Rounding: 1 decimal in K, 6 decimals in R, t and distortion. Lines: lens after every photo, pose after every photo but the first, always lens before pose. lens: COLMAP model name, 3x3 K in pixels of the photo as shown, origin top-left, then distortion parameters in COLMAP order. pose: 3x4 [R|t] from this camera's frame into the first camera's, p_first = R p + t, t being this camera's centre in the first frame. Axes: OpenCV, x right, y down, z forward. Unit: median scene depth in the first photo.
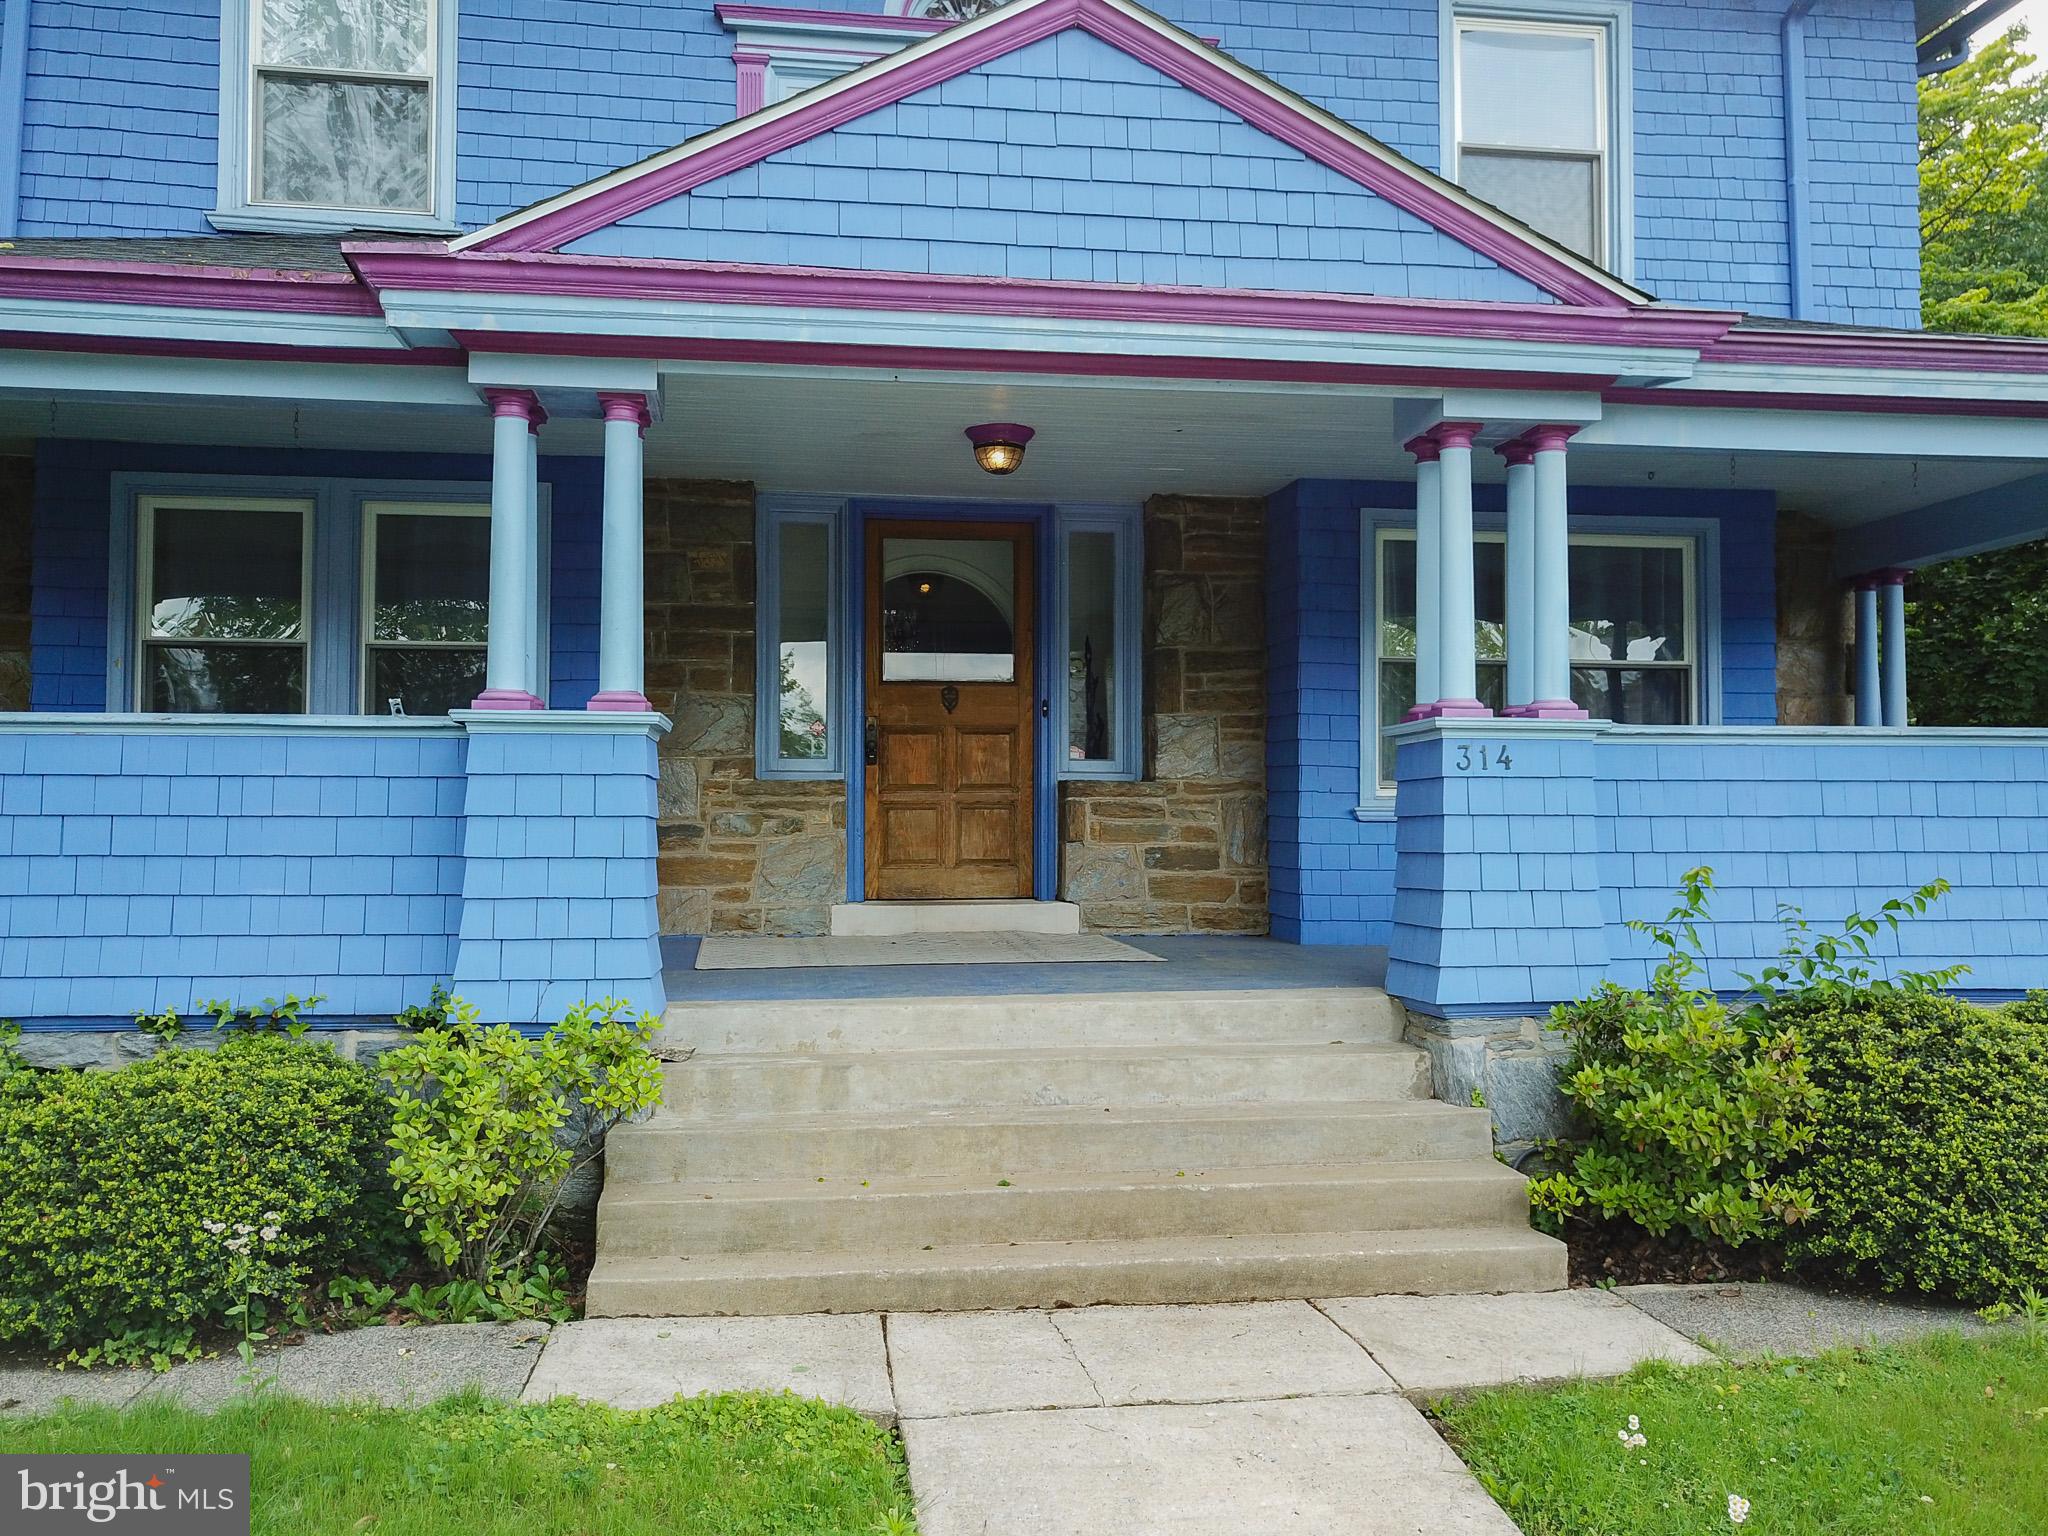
lens RADIAL K [[1657.7, 0, 966.7], [0, 1657.7, 778.3], [0, 0, 1]] dist [0.007434, -0.008607]
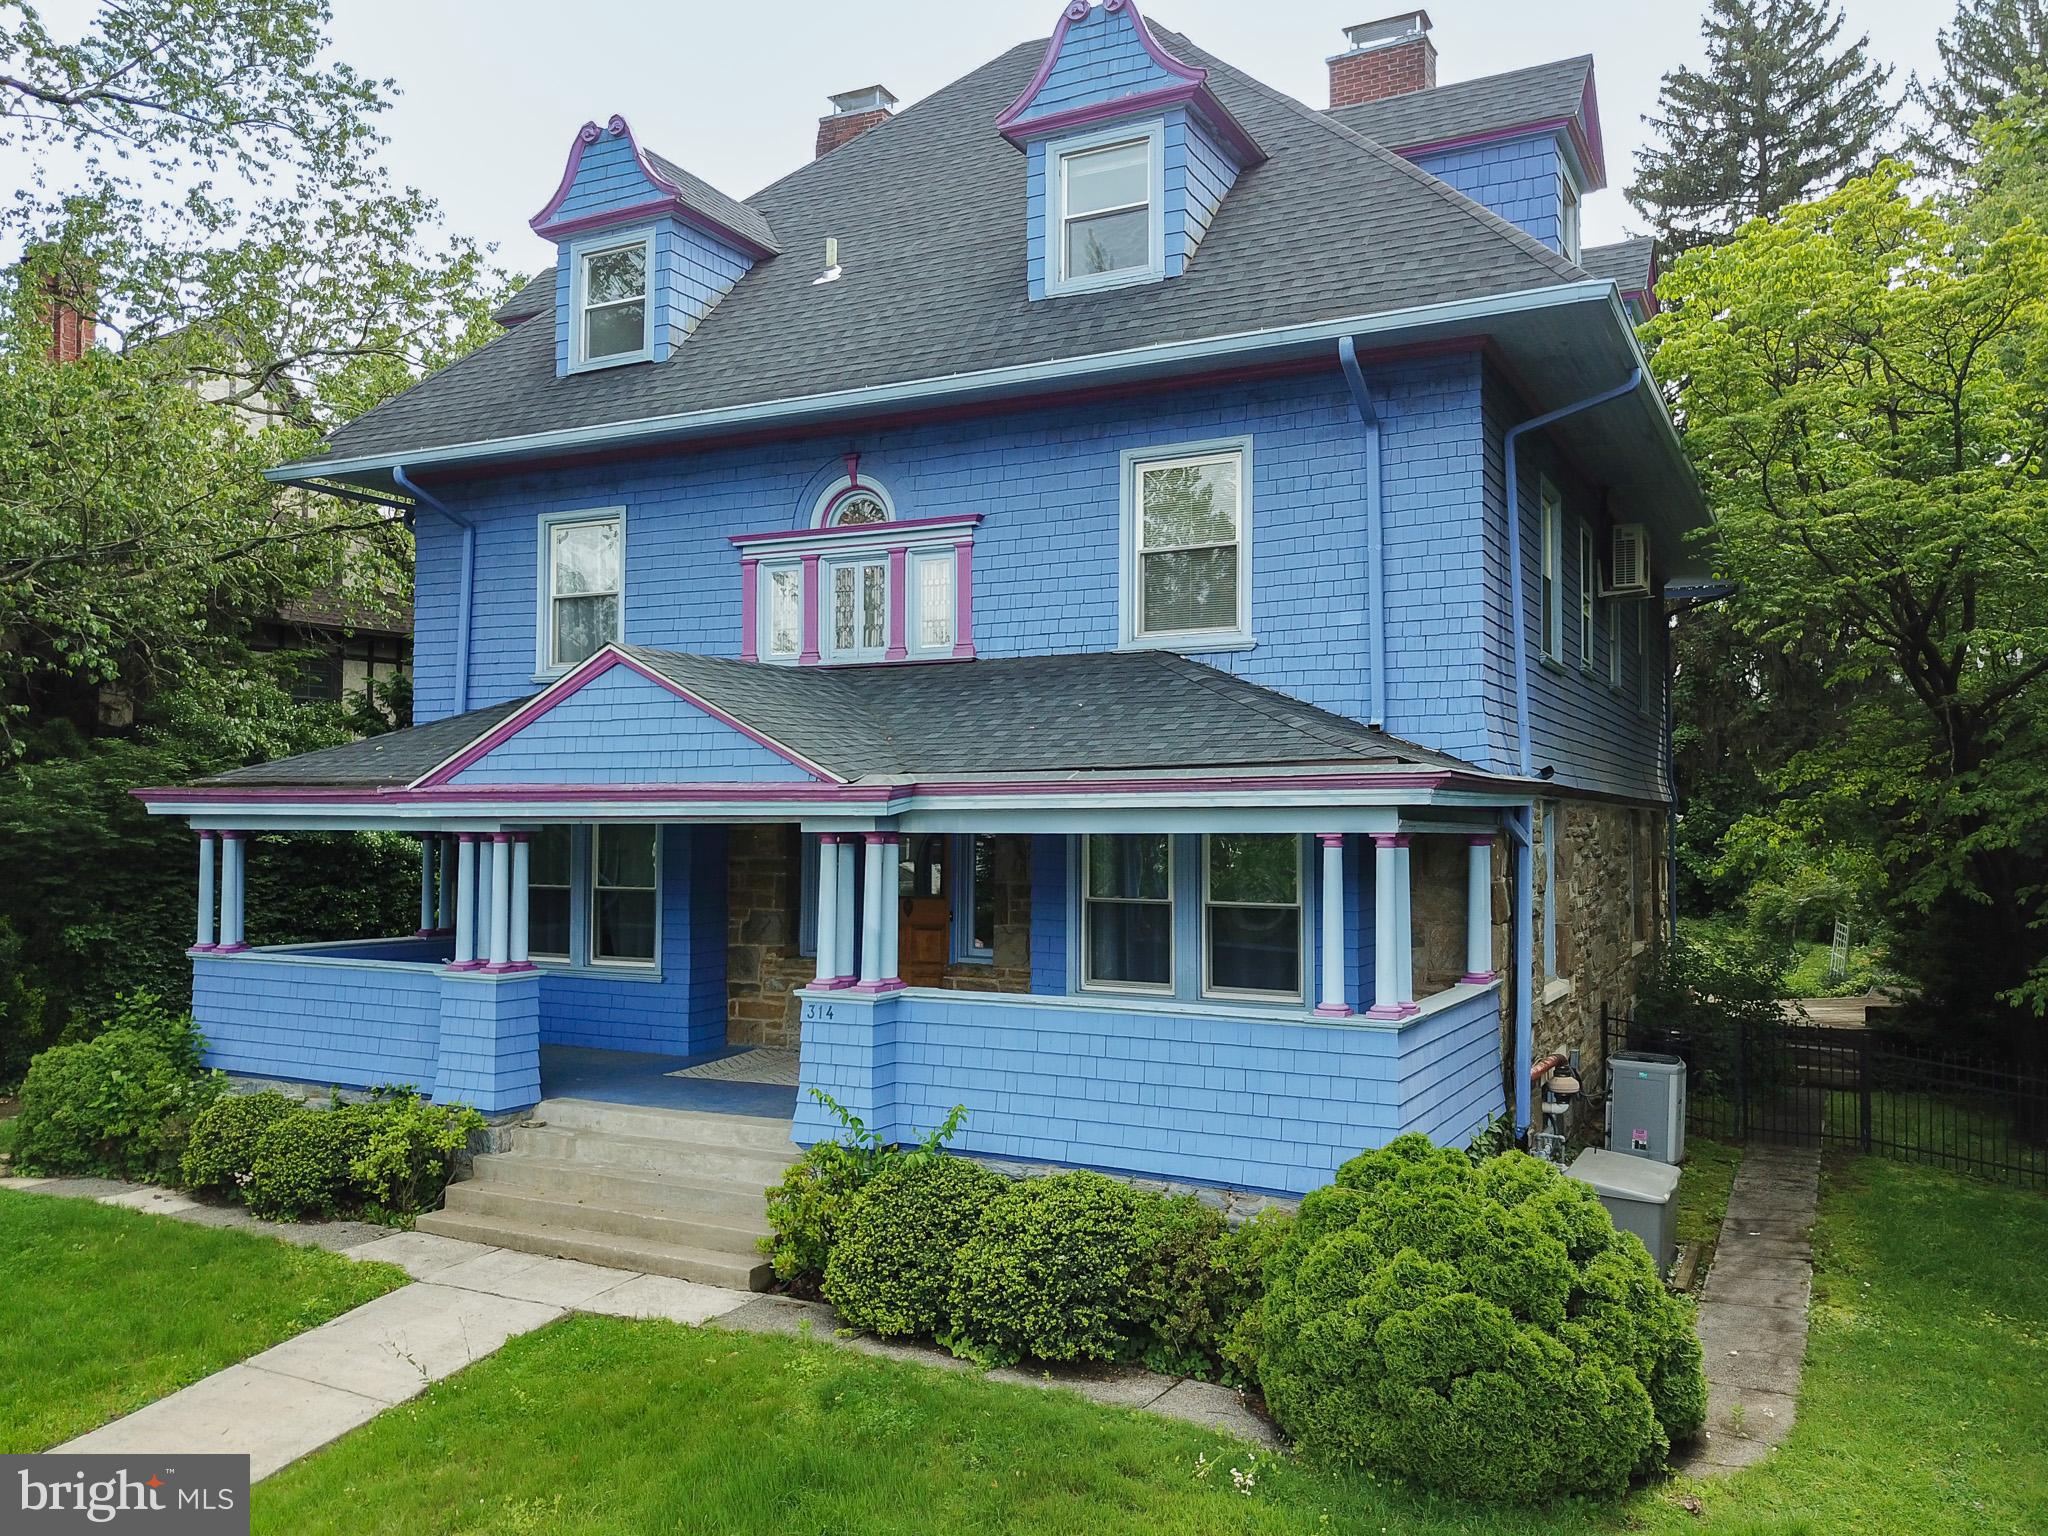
lens RADIAL K [[1647.0, 0, 985.5], [0, 1647.0, 768.0], [0, 0, 1]] dist [0.012497, -0.007029]
pose [[0.806403, -0.018356, -0.591081, 1.652799], [0.020983, 0.999777, -0.002421, -0.296295], [0.590994, -0.010450, 0.806608, -0.419721]]
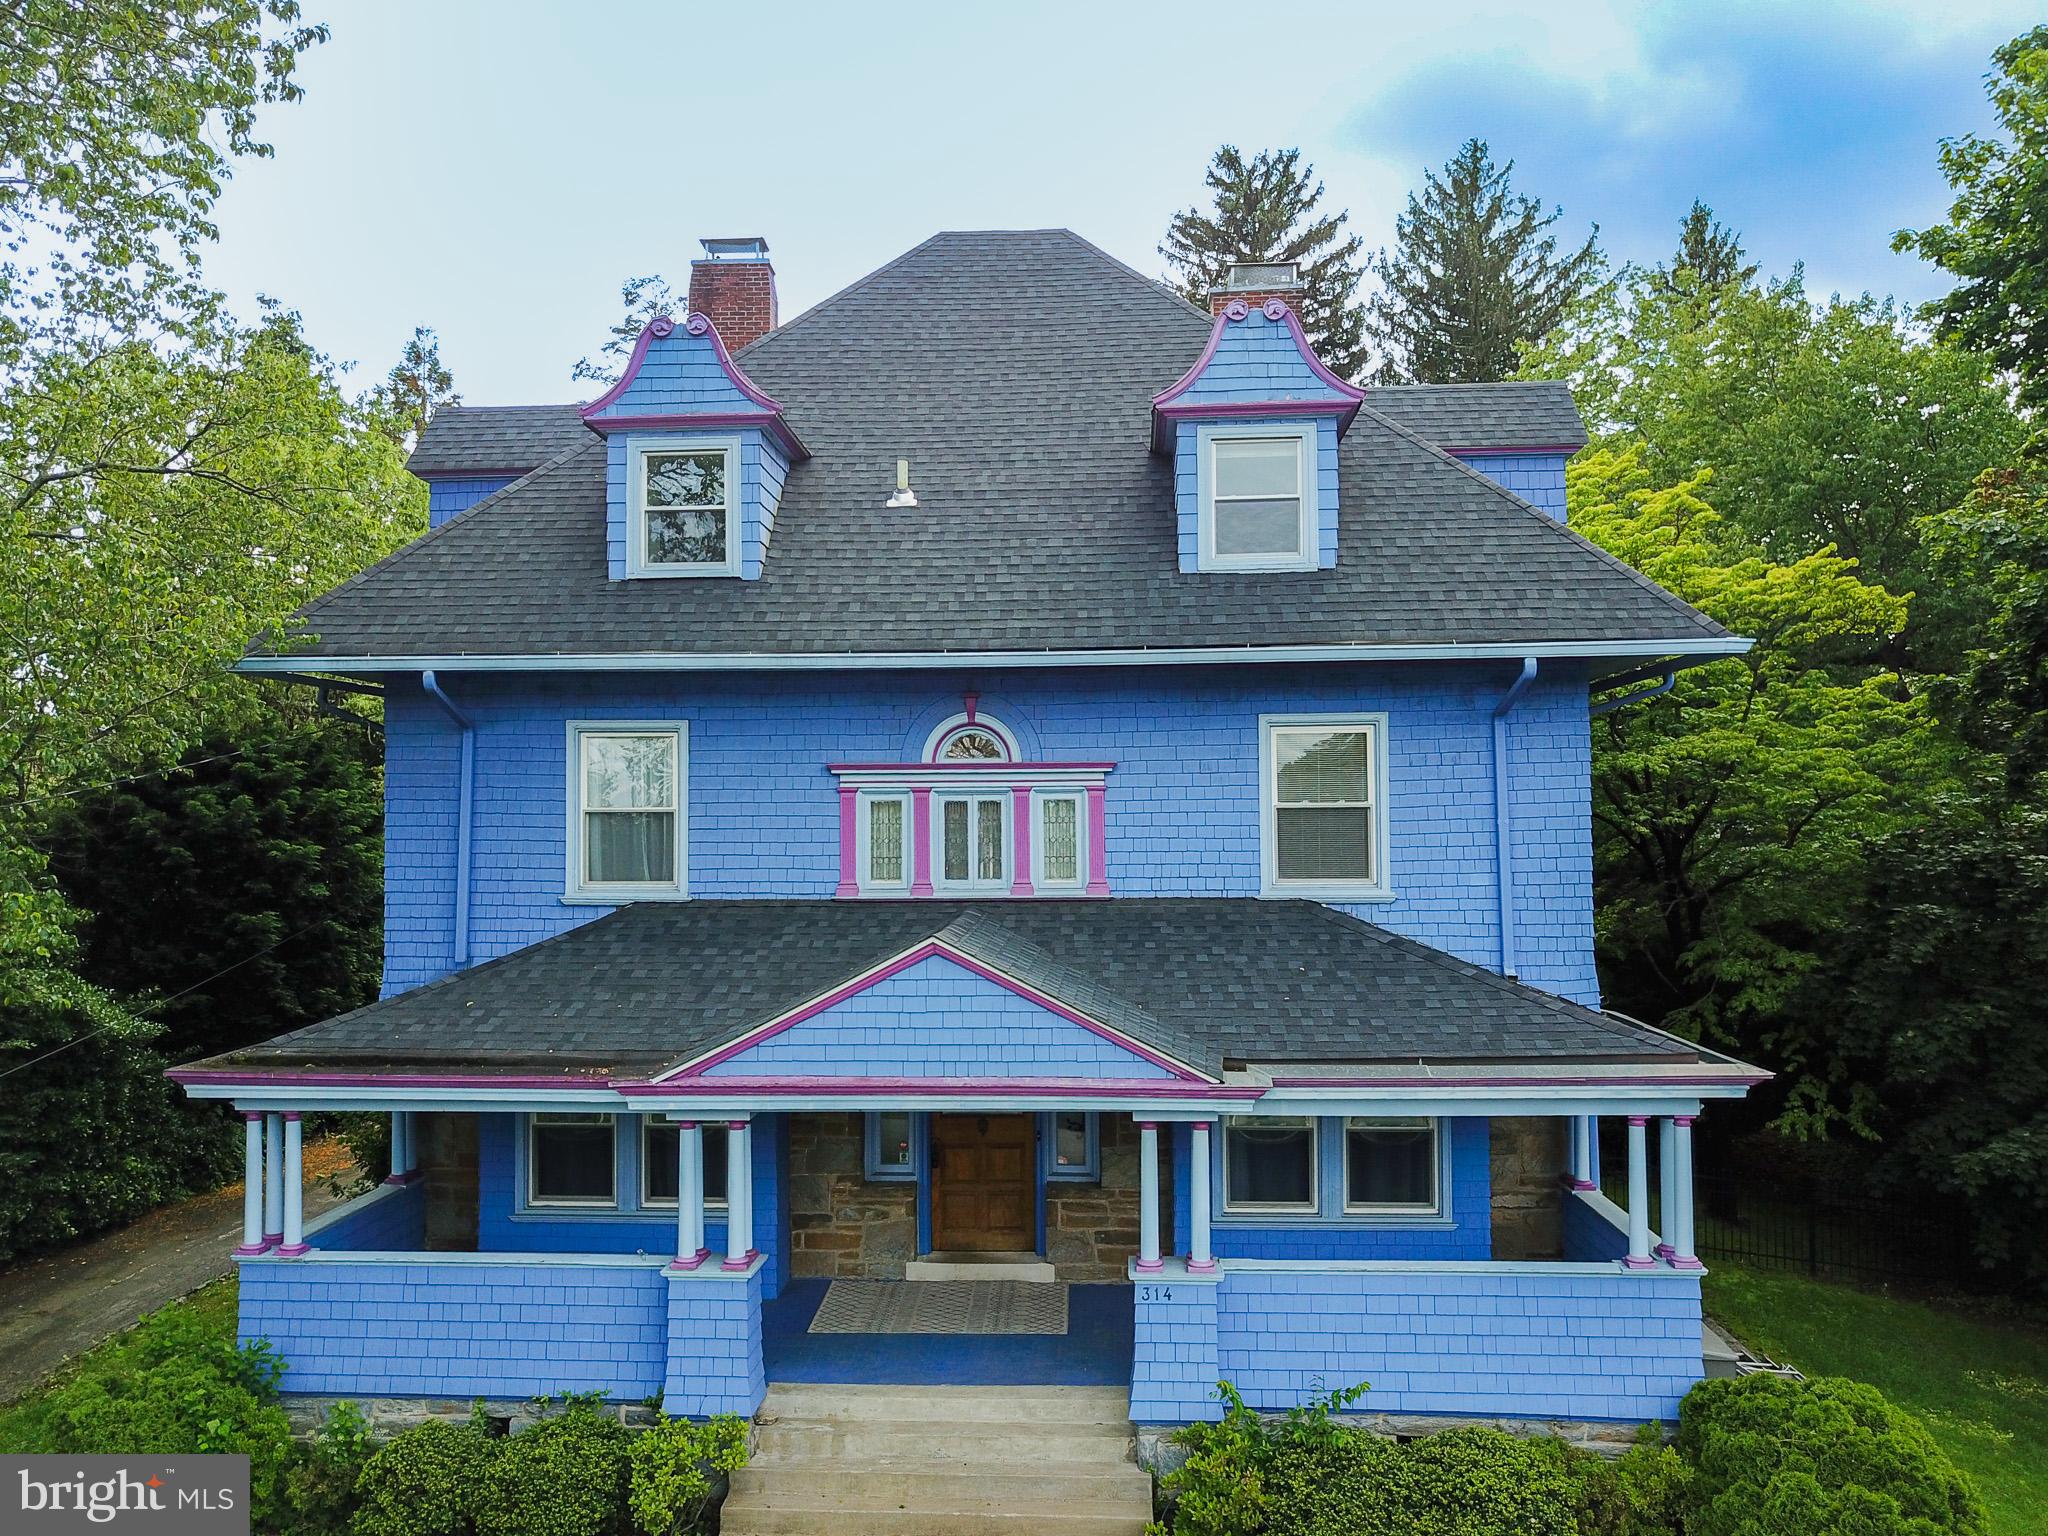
lens RADIAL K [[1675.5, 0, 973.9], [0, 1675.5, 766.1], [0, 0, 1]] dist [0.093986, -0.220500]
pose [[0.978165, -0.014066, -0.207355, 0.550227], [0.016816, 0.999792, 0.011502, -0.701906], [0.207151, -0.014738, 0.978198, -1.062257]]
